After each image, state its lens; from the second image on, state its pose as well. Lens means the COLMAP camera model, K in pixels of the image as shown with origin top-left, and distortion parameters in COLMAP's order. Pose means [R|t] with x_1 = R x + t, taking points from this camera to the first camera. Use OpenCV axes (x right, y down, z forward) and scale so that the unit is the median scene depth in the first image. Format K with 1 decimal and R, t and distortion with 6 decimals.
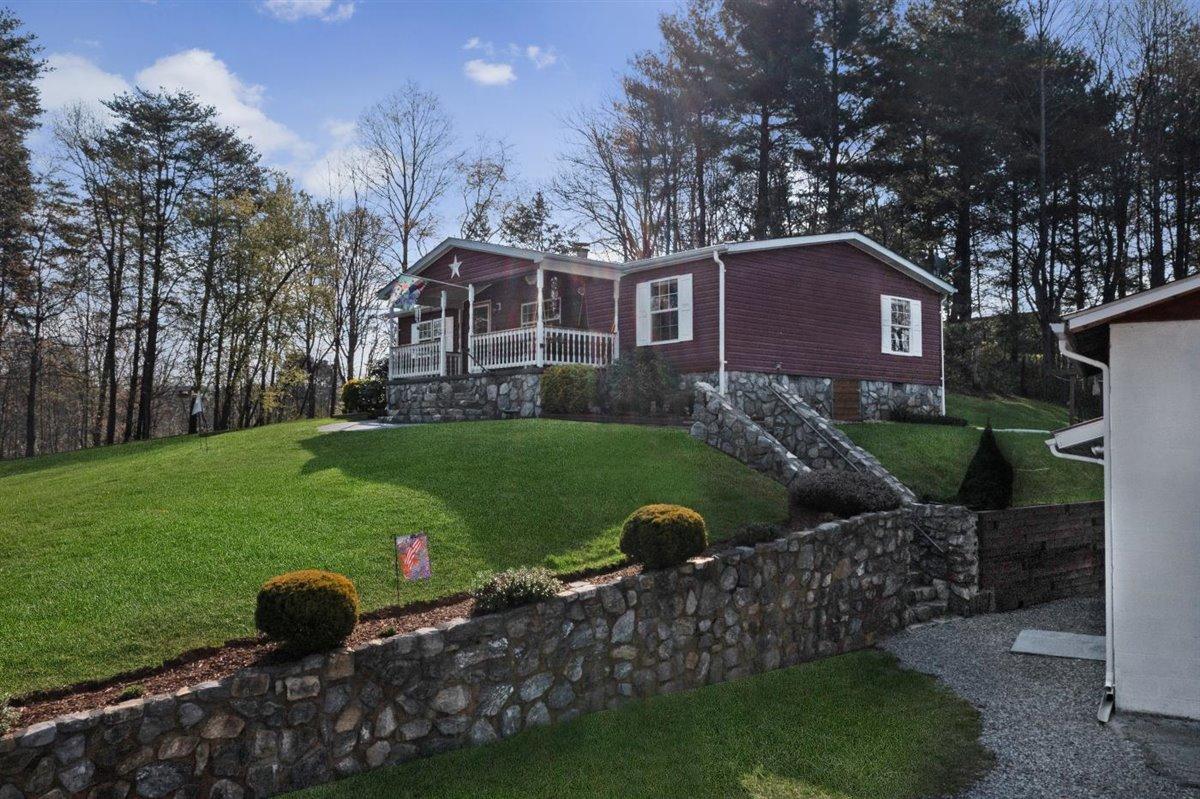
lens RADIAL K [[961.4, 0, 594.9], [0, 961.4, 402.1], [0, 0, 1]] dist [-0.001811, -0.003507]
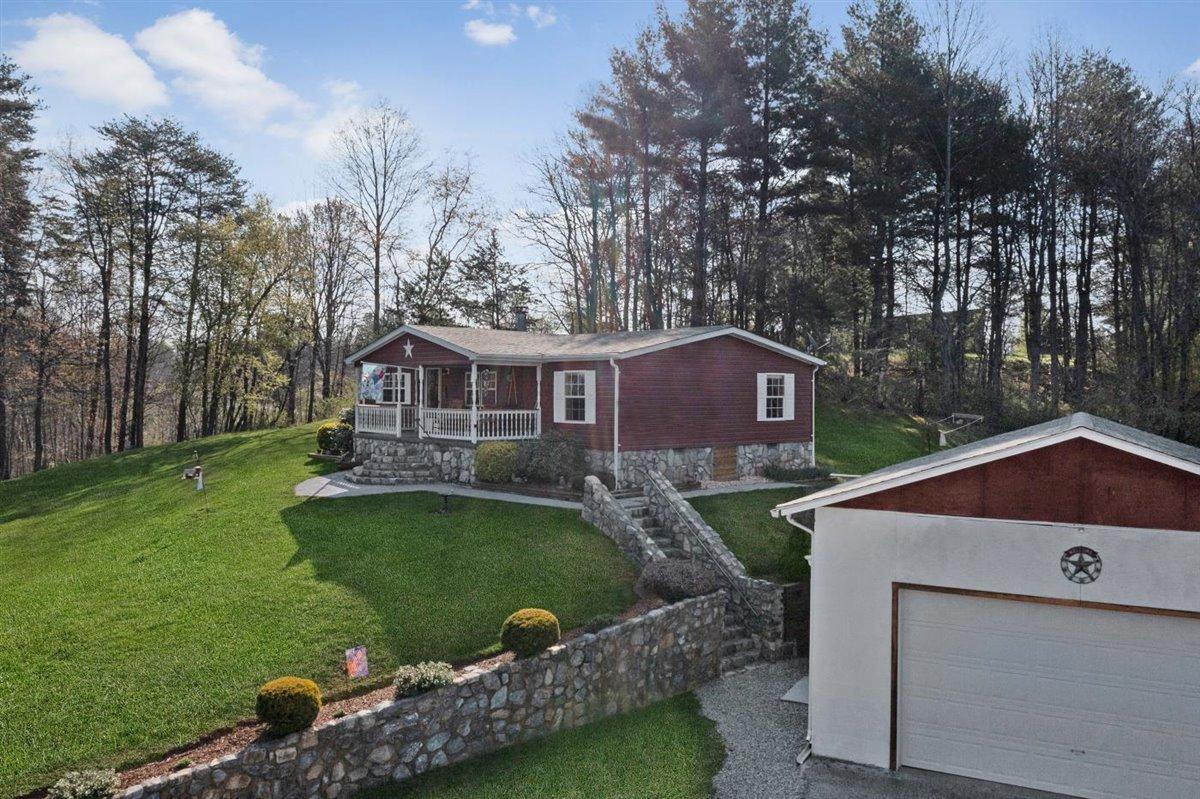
lens RADIAL K [[961.4, 0, 594.9], [0, 961.4, 402.1], [0, 0, 1]] dist [-0.001811, -0.003507]
pose [[0.999840, 0.002418, 0.017709, 0.104170], [-0.003406, 0.998426, 0.055973, -0.215606], [-0.017546, -0.056024, 0.998275, -0.331453]]
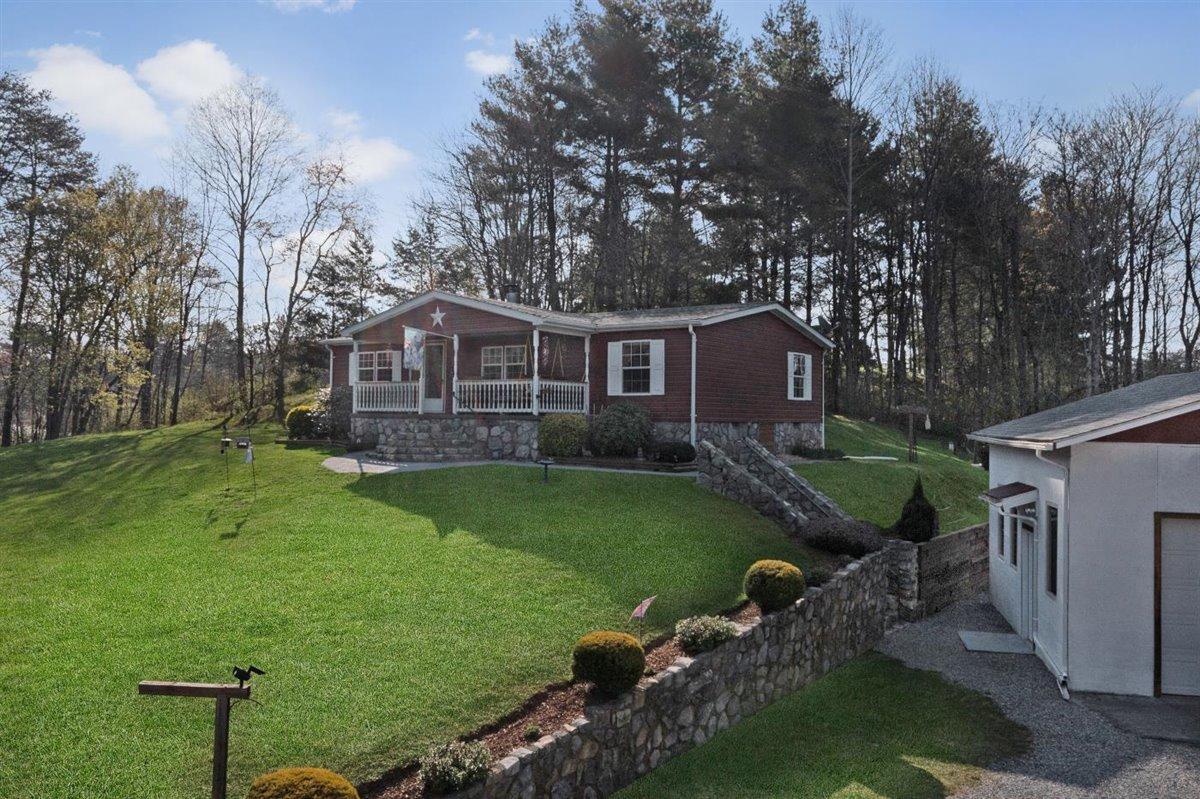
lens RADIAL K [[961.4, 0, 594.9], [0, 961.4, 402.1], [0, 0, 1]] dist [-0.001811, -0.003507]
pose [[0.965541, 0.011984, 0.259975, -0.390277], [-0.018613, 0.999561, 0.023052, -0.107717], [-0.259585, -0.027096, 0.965340, -0.184995]]
